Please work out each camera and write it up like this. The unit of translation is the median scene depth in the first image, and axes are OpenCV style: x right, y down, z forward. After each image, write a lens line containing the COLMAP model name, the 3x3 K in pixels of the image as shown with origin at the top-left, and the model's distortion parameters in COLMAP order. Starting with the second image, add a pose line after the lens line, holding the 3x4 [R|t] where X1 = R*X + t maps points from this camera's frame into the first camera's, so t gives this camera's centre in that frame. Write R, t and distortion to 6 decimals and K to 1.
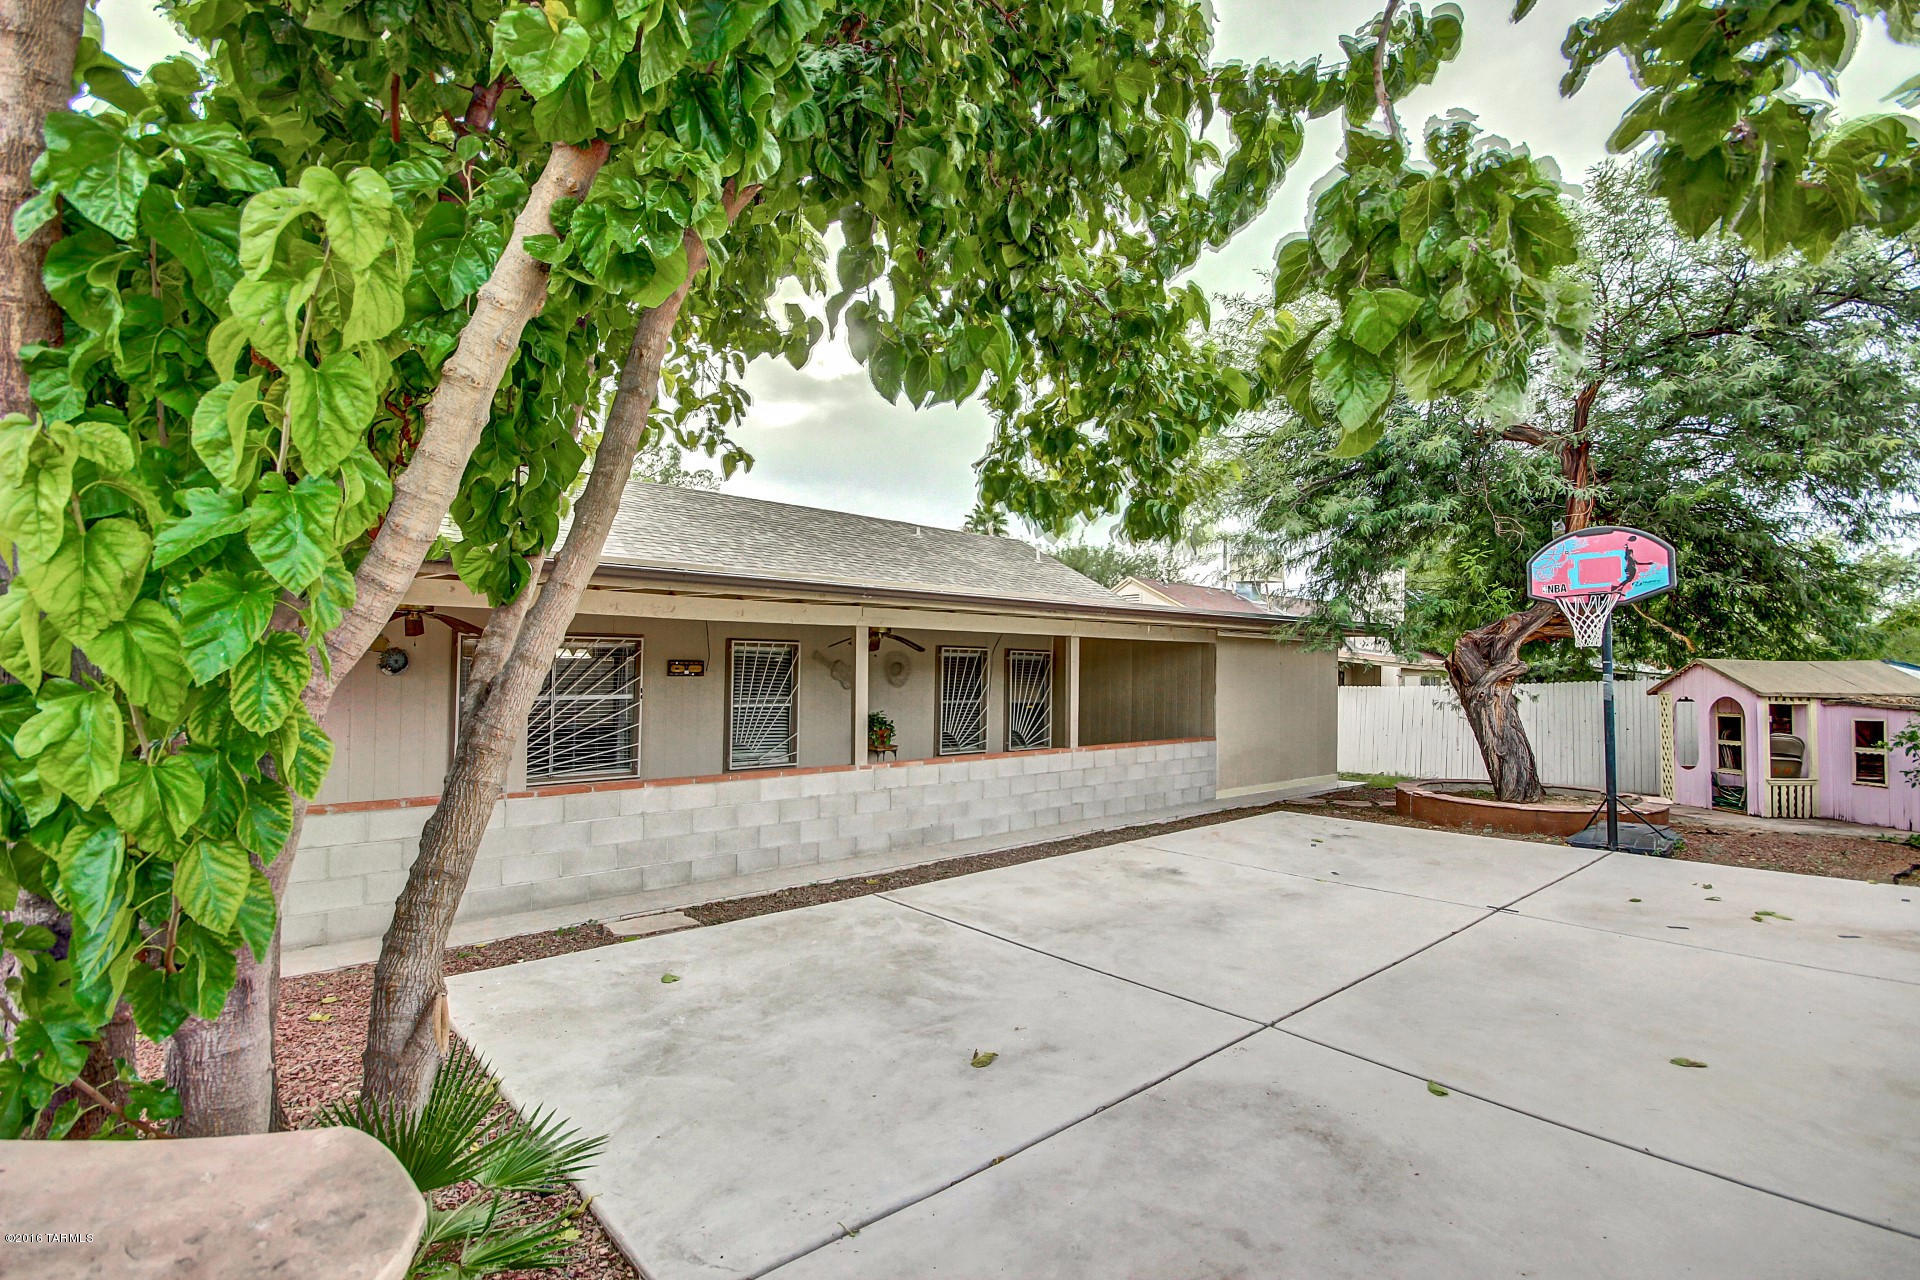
lens RADIAL K [[883.2, 0, 960.0], [0, 883.2, 640.0], [0, 0, 1]] dist [-0.001752, -0.000223]
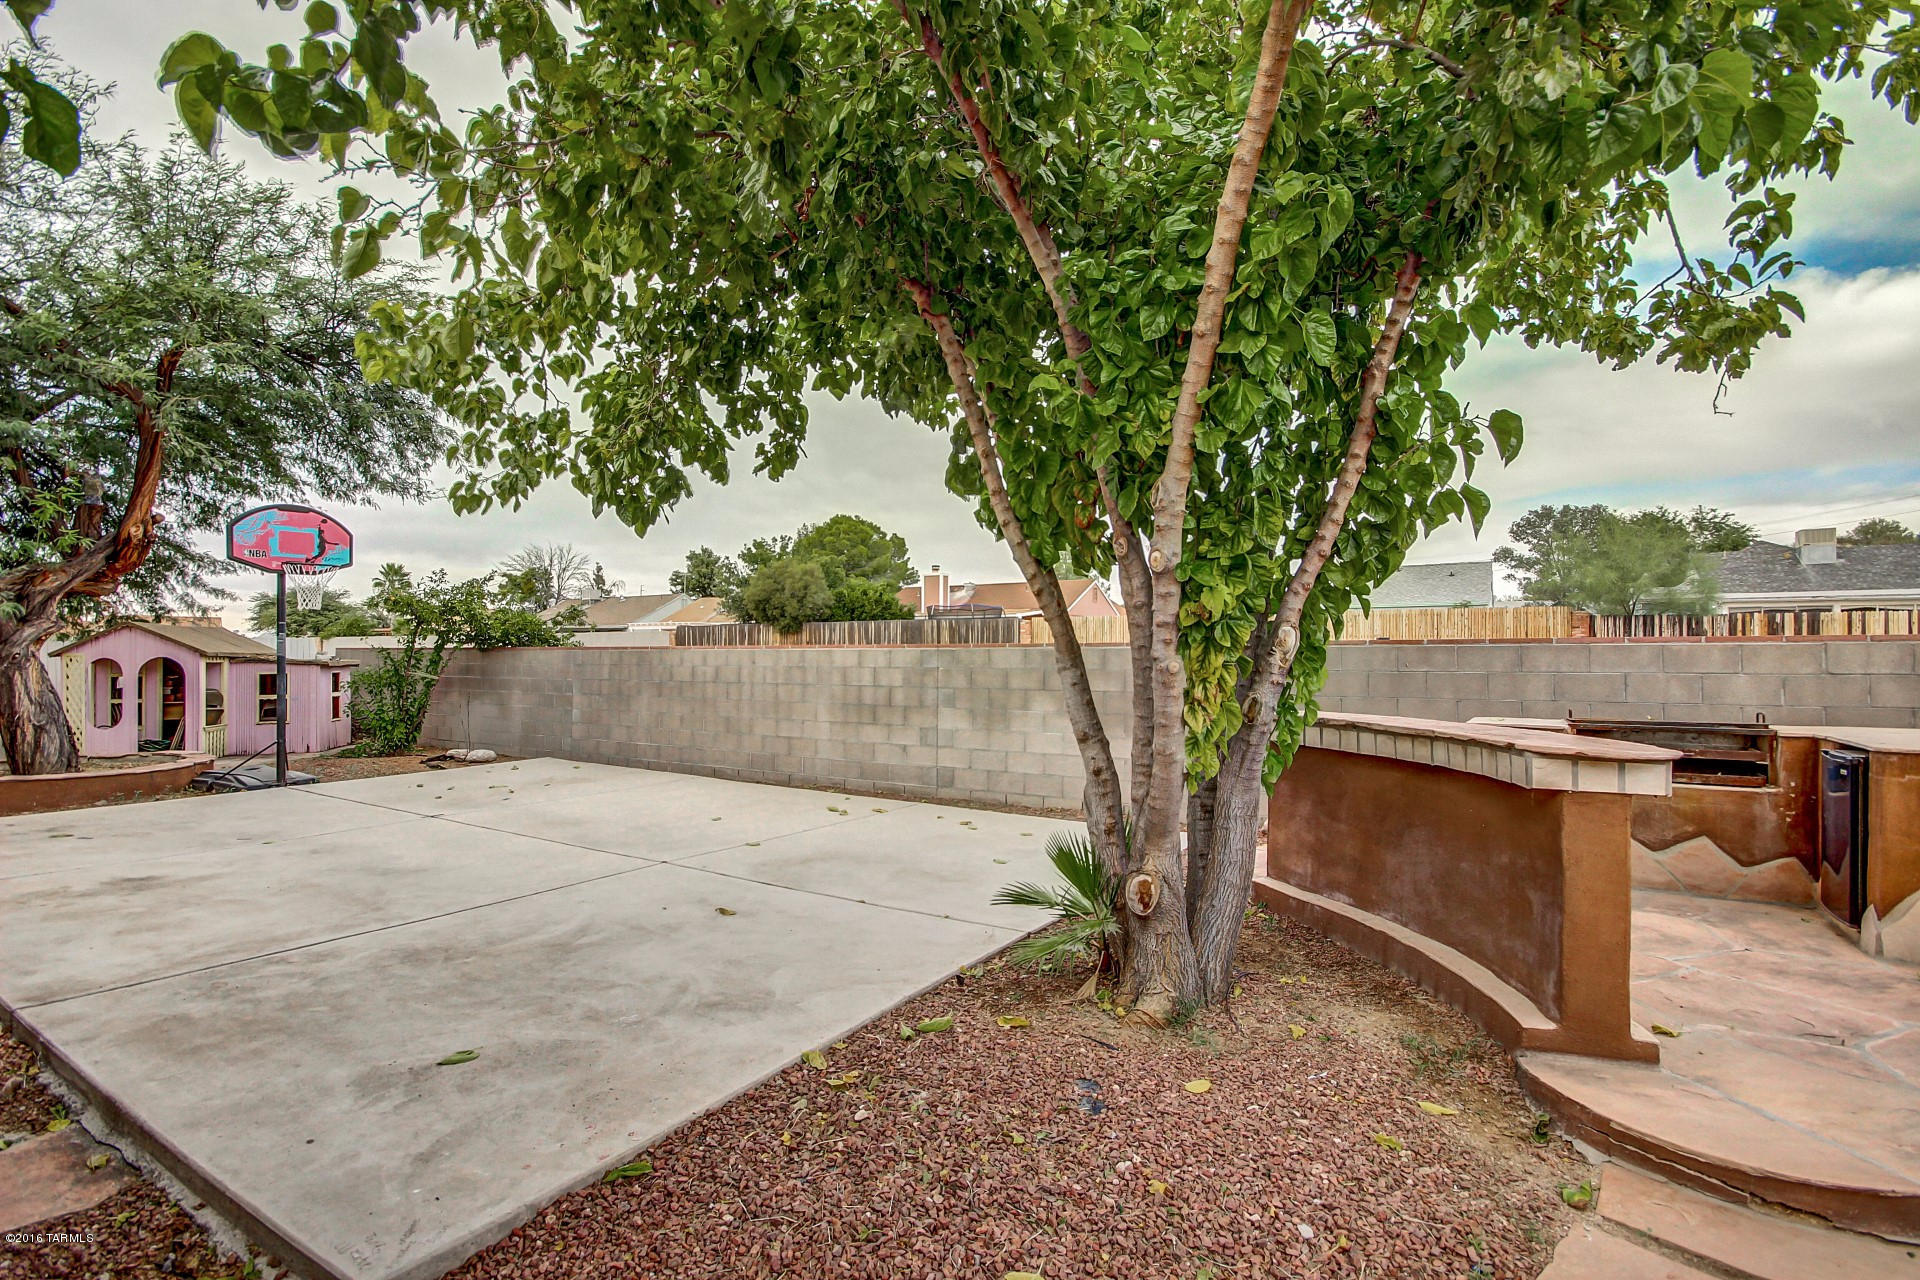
lens RADIAL K [[883.2, 0, 960.0], [0, 883.2, 640.0], [0, 0, 1]] dist [-0.001752, -0.000223]
pose [[-0.272447, 0.012290, 0.962092, -0.944118], [-0.041561, 0.998835, -0.024528, 0.060637], [-0.961273, -0.046668, -0.271618, 0.729885]]
